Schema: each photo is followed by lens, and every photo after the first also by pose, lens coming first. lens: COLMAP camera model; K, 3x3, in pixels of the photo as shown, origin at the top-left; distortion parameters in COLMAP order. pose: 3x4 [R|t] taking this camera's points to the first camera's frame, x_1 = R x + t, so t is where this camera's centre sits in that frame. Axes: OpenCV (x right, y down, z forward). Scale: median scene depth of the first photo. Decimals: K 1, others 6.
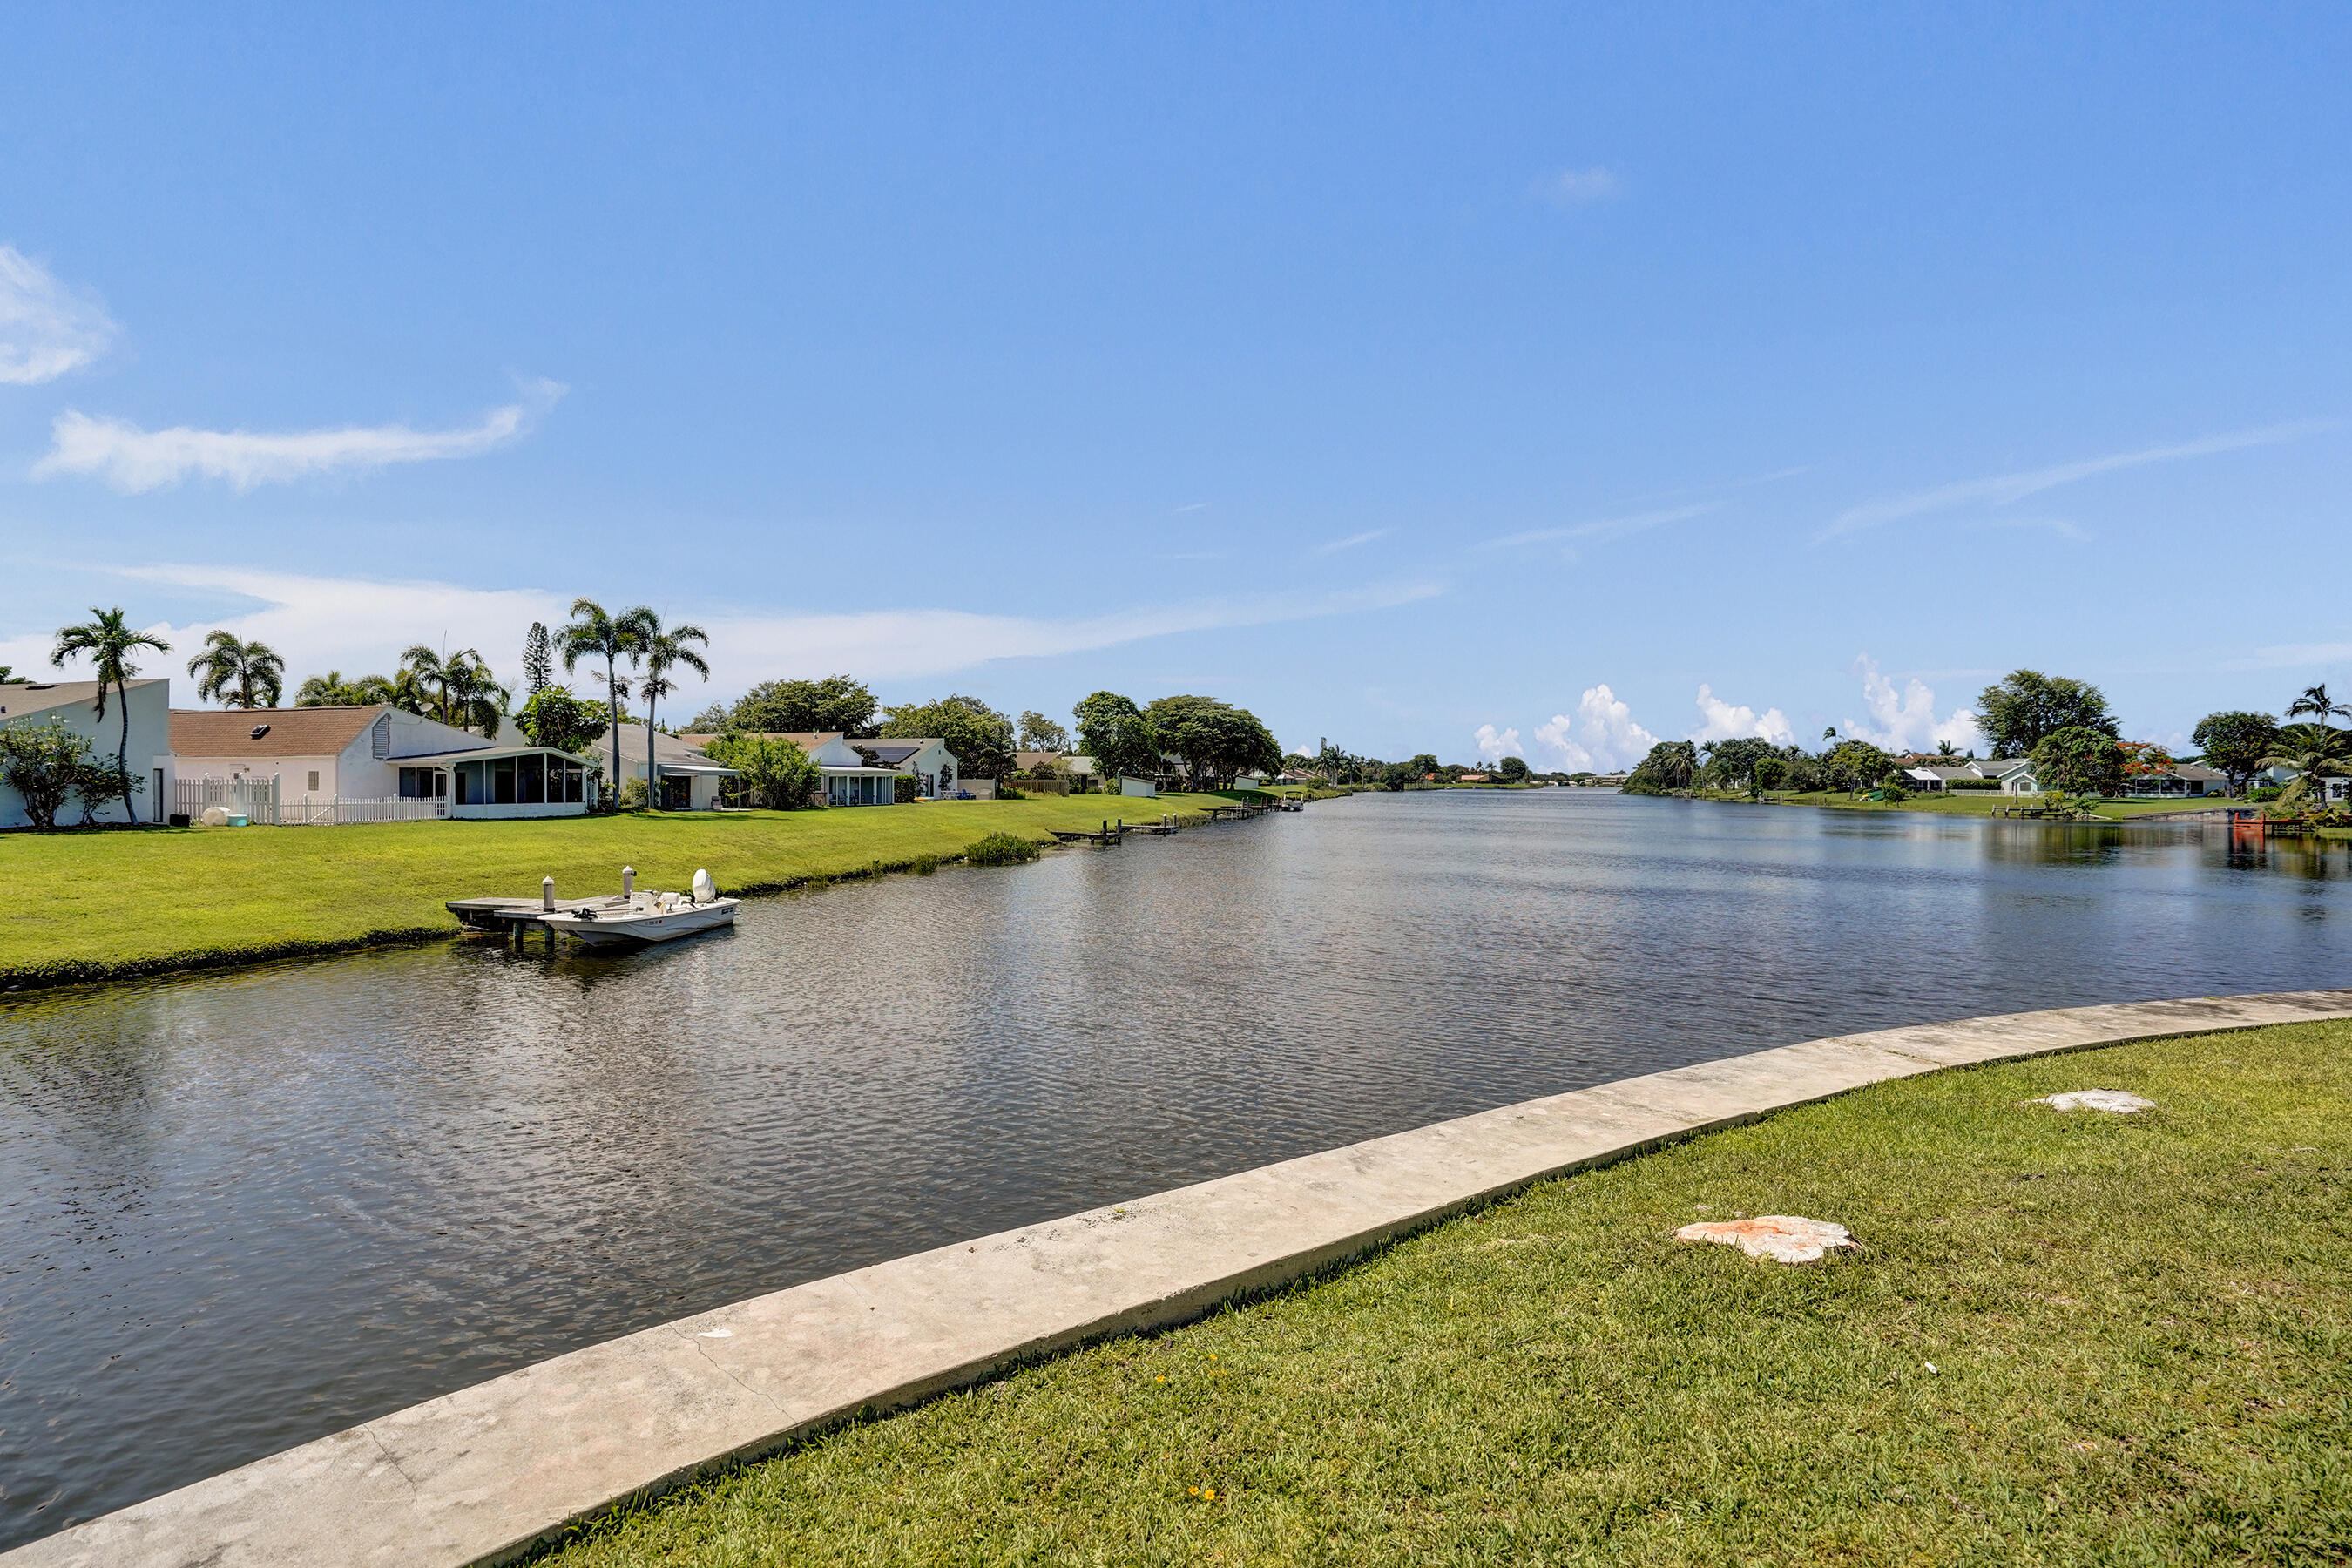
lens RADIAL K [[1142.8, 0, 1173.6], [0, 1142.8, 776.8], [0, 0, 1]] dist [0.000892, 0.000366]
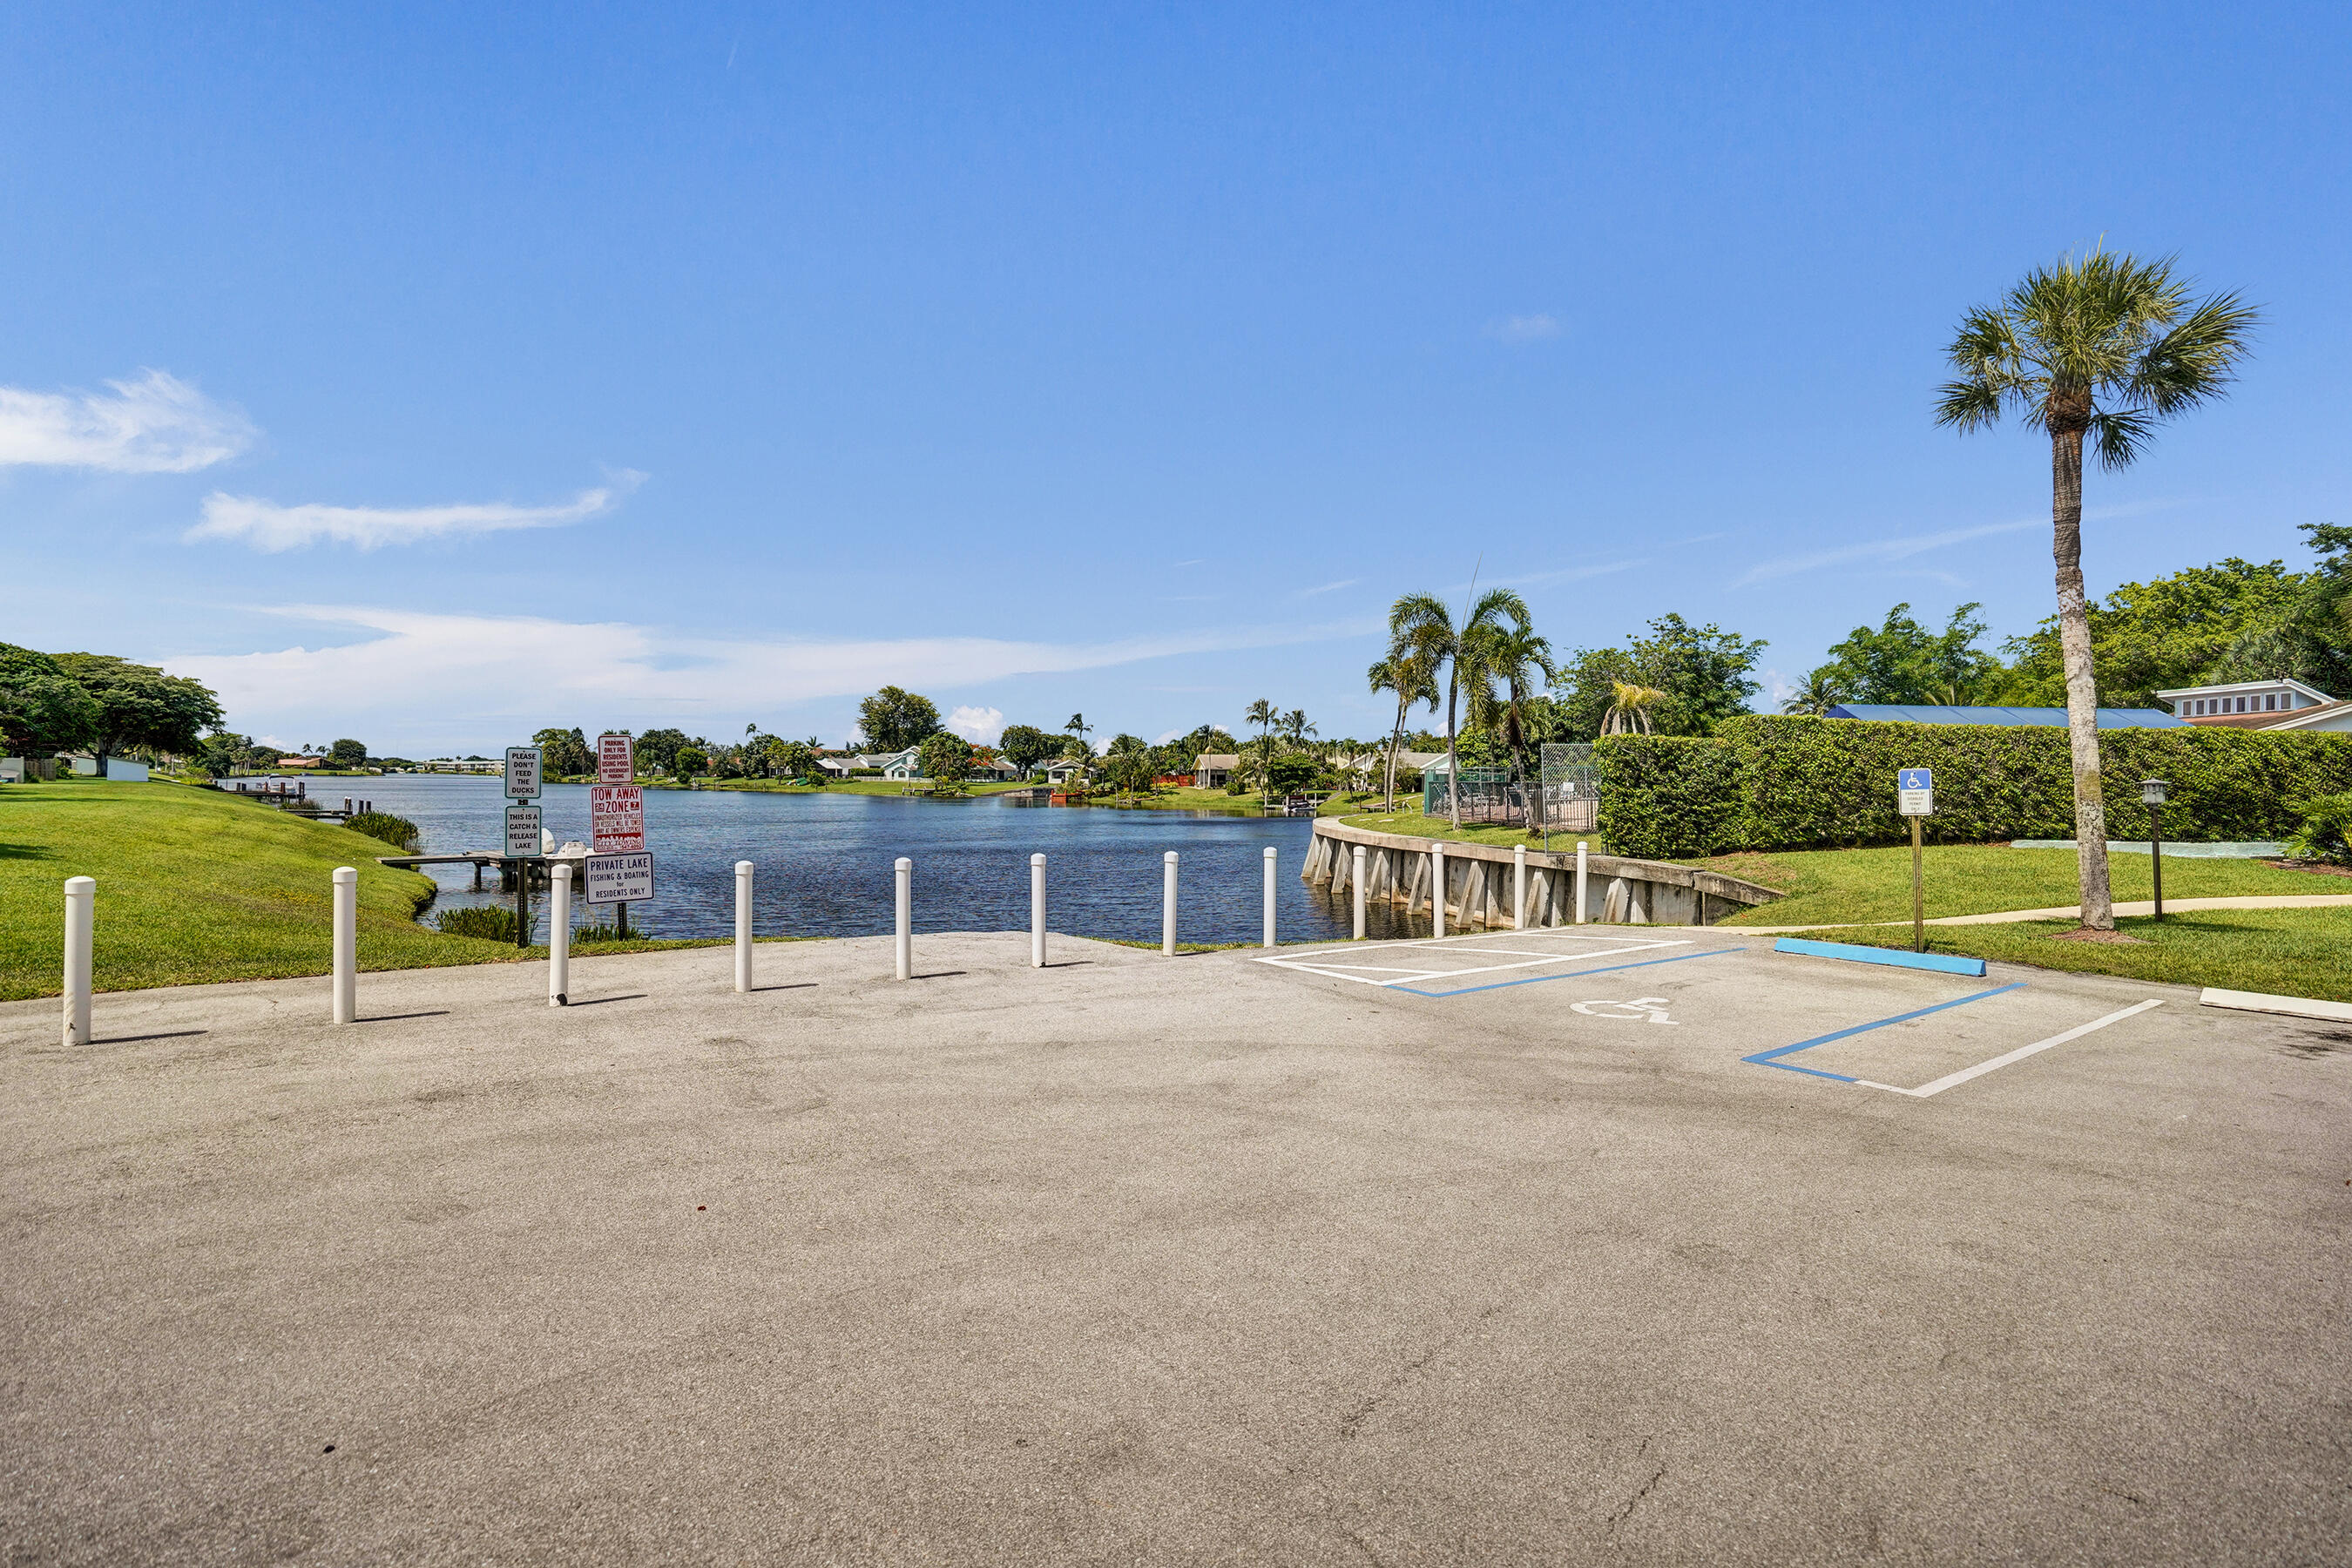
lens RADIAL K [[1142.8, 0, 1177.2], [0, 1142.8, 777.8], [0, 0, 1]] dist [0.000892, 0.000366]
pose [[0.610024, 0.000768, 0.792383, -0.112893], [-0.009927, 0.999928, 0.006672, 0.000726], [-0.792321, -0.011936, 0.609988, -0.064437]]
